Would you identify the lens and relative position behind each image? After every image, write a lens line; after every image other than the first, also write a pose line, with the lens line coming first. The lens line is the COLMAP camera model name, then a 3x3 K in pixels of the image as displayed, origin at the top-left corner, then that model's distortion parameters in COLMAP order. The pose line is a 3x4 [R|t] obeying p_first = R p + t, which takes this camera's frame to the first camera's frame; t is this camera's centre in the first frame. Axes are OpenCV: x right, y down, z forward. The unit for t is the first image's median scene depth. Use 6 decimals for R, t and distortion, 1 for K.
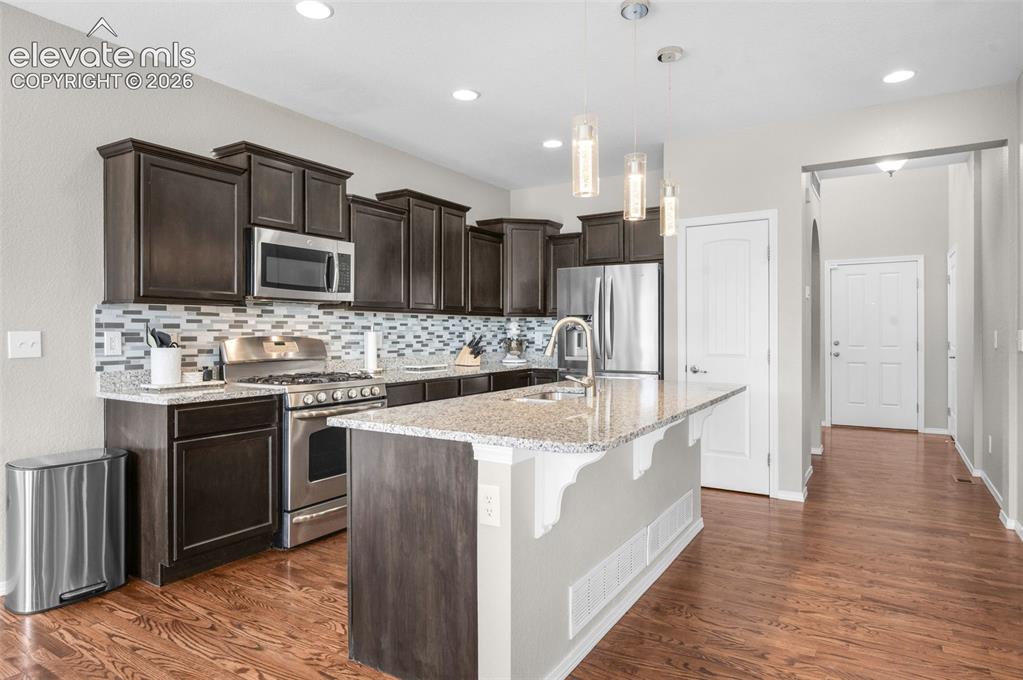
lens RADIAL K [[596.8, 0, 515.5], [0, 596.8, 333.1], [0, 0, 1]] dist [0.002197, 0.000420]
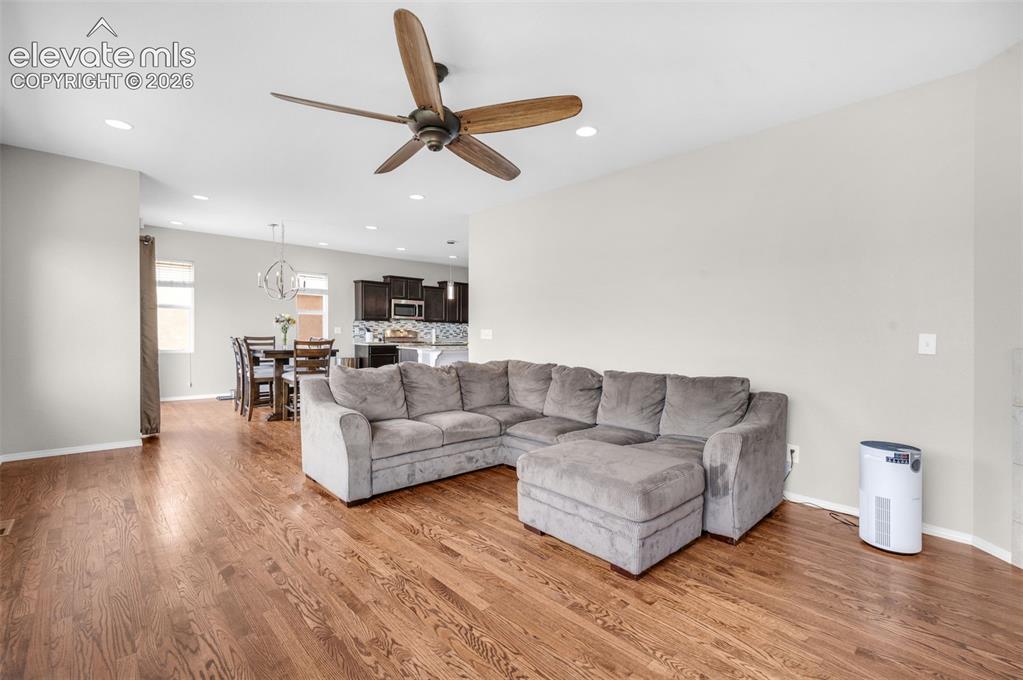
lens RADIAL K [[451.3, 0, 517.2], [0, 451.3, 340.2], [0, 0, 1]] dist [-0.002457, -0.000243]
pose [[0.965397, 0.030428, -0.259003, 0.870214], [-0.024363, 0.999349, 0.026596, -0.019542], [0.259644, -0.019366, 0.965510, -1.243306]]
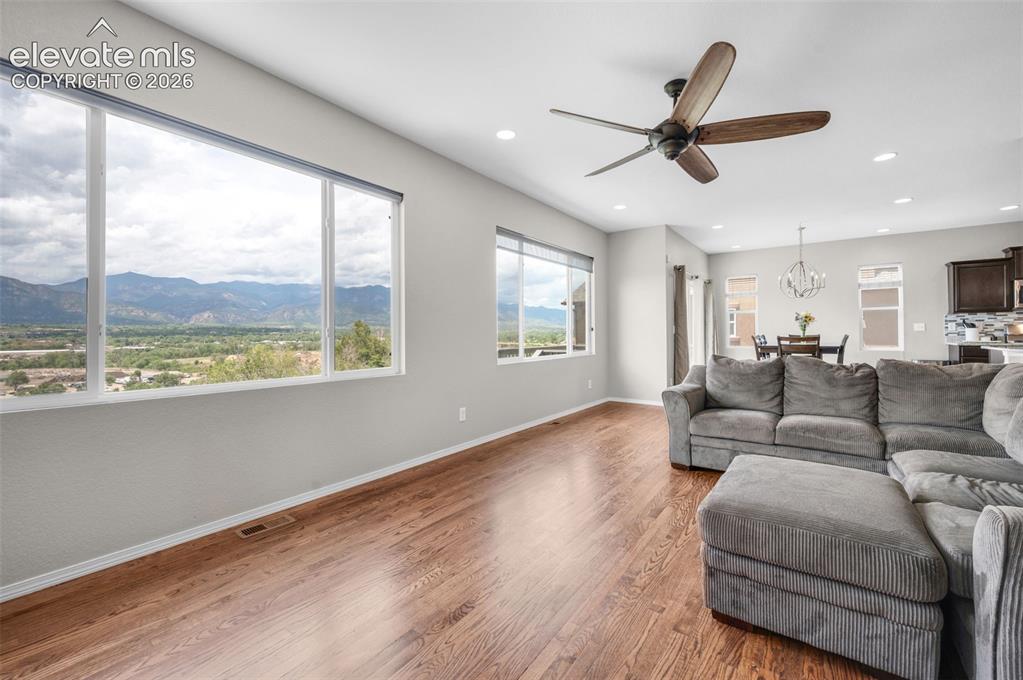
lens RADIAL K [[418.8, 0, 517.0], [0, 418.8, 328.0], [0, 0, 1]] dist [-0.000981, 0.000170]
pose [[-0.067037, 0.000387, -0.997750, 1.284283], [0.013446, 0.999909, -0.000515, -0.004154], [0.997660, -0.013450, -0.067036, -0.857718]]
